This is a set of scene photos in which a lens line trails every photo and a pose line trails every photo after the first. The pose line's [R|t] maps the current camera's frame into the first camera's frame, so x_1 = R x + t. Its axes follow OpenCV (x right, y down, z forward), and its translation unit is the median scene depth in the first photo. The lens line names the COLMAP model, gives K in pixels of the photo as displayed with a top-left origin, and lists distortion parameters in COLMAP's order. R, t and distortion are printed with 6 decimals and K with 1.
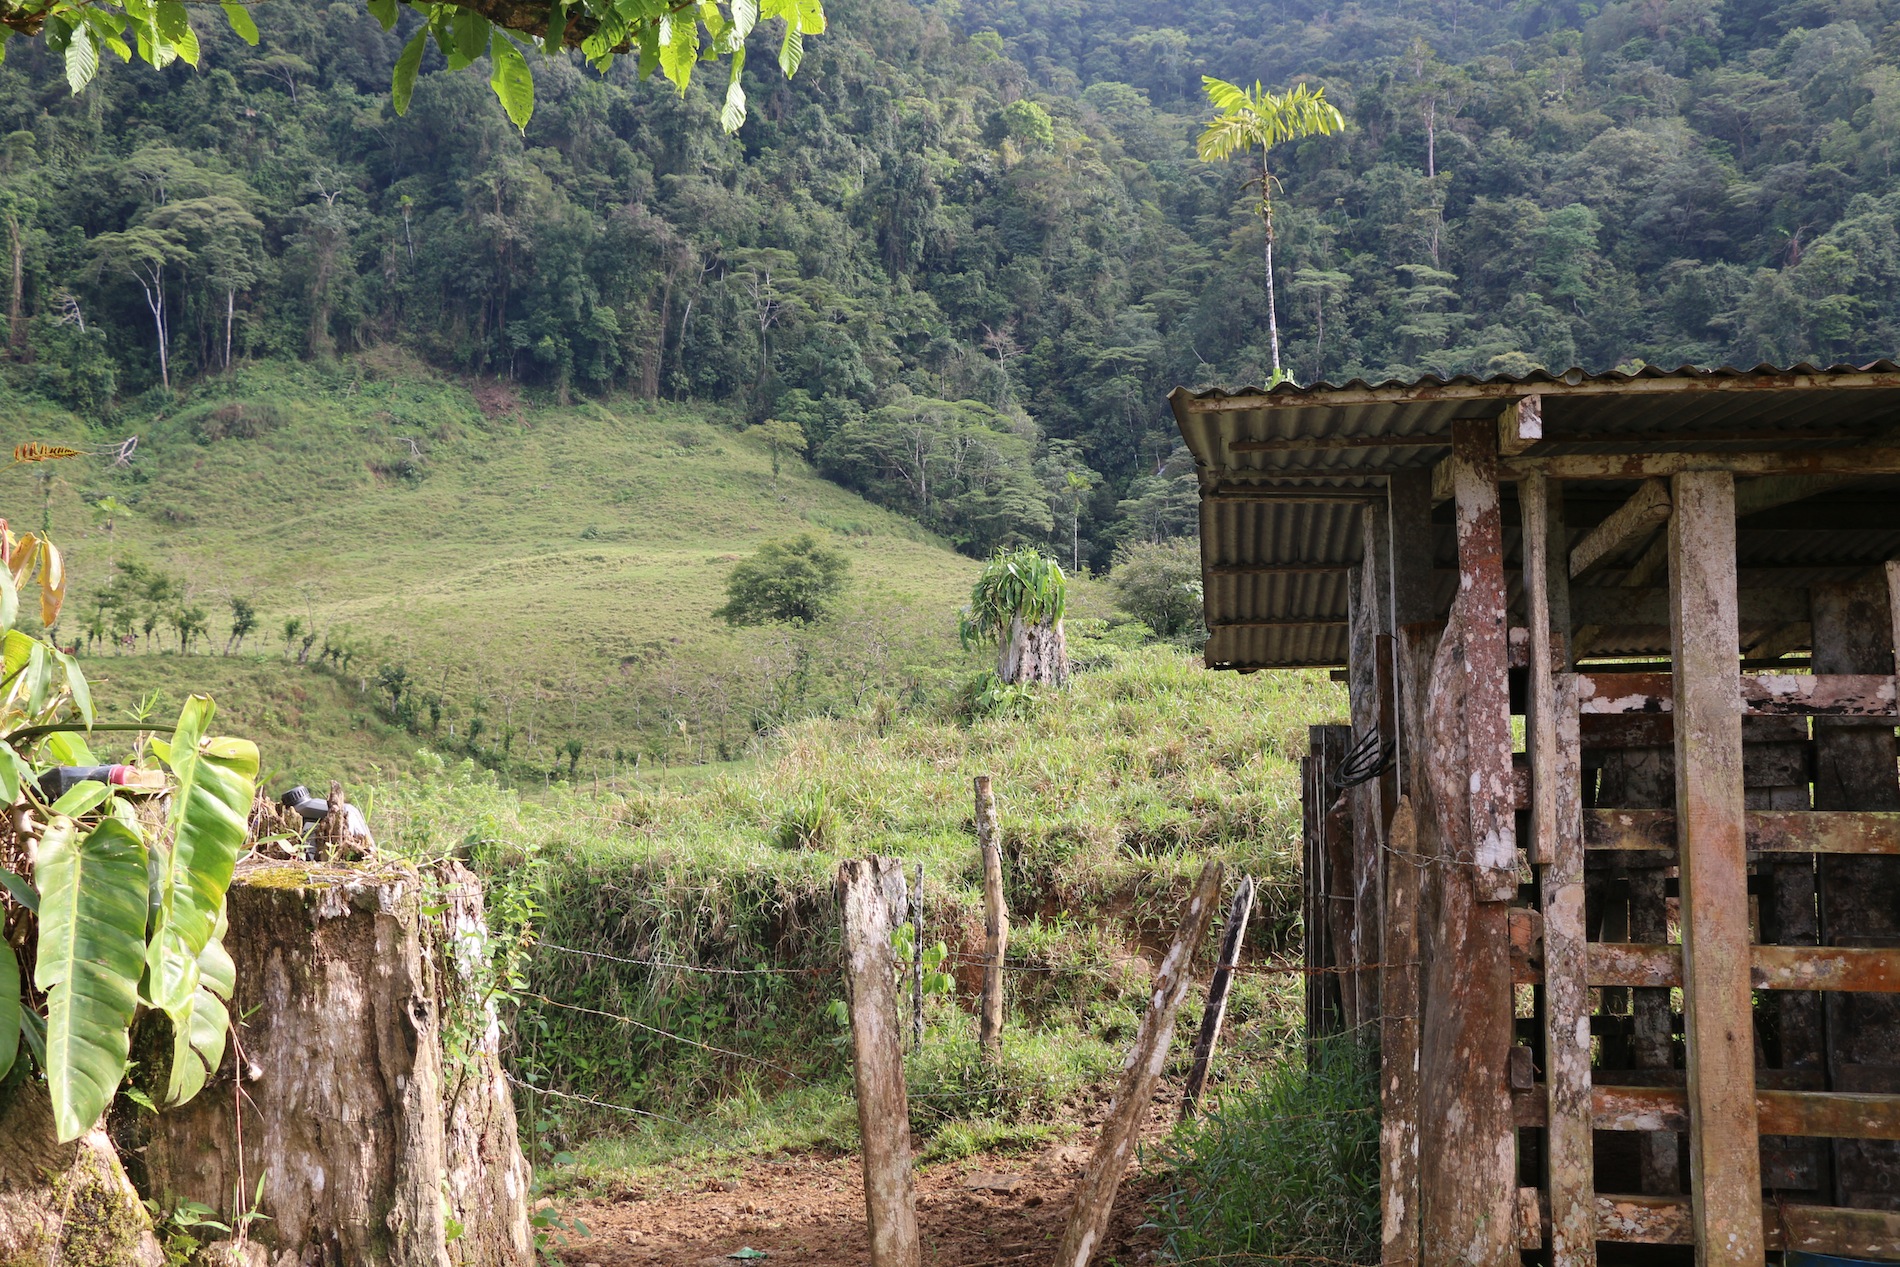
lens RADIAL K [[2170.5, 0, 949.0], [0, 2170.5, 632.5], [0, 0, 1]] dist [0.032206, 0.000000]
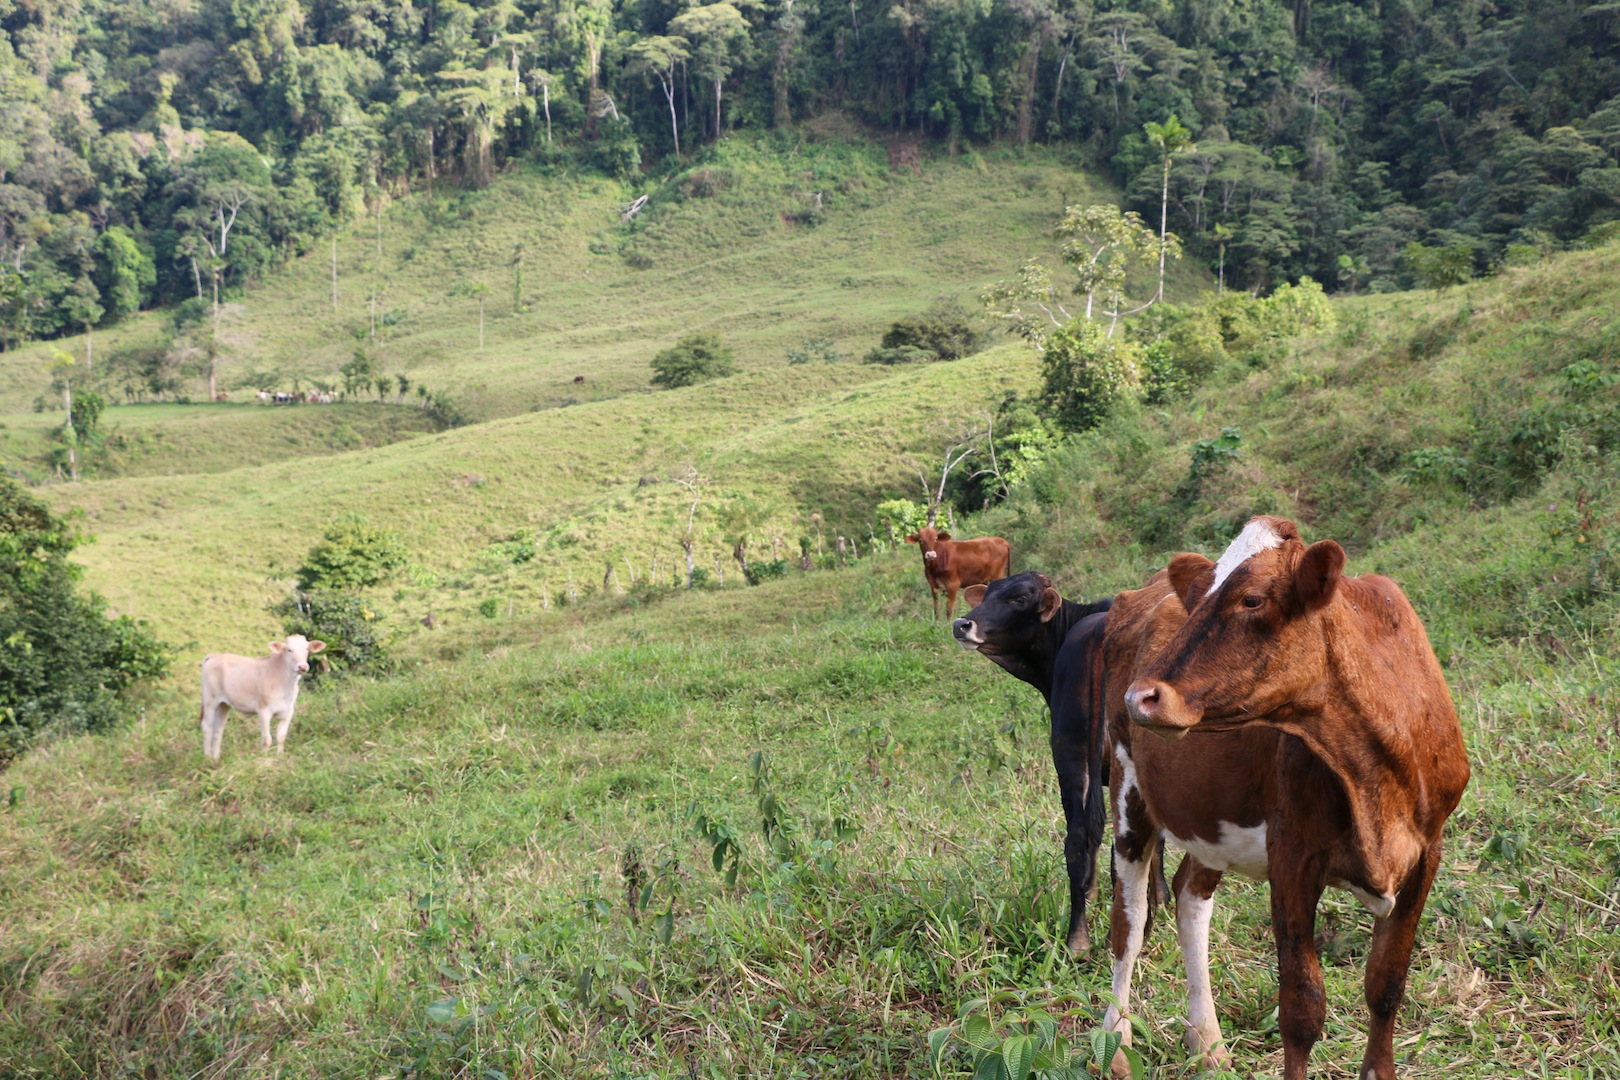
lens RADIAL K [[2550.4, 0, 810.5], [0, 2550.4, 539.4], [0, 0, 1]] dist [0.175873, 0.000000]
pose [[0.862921, 0.054466, -0.502396, 0.545215], [0.009956, 0.992149, 0.124662, -0.071886], [0.505242, -0.112576, 0.855604, -0.377029]]
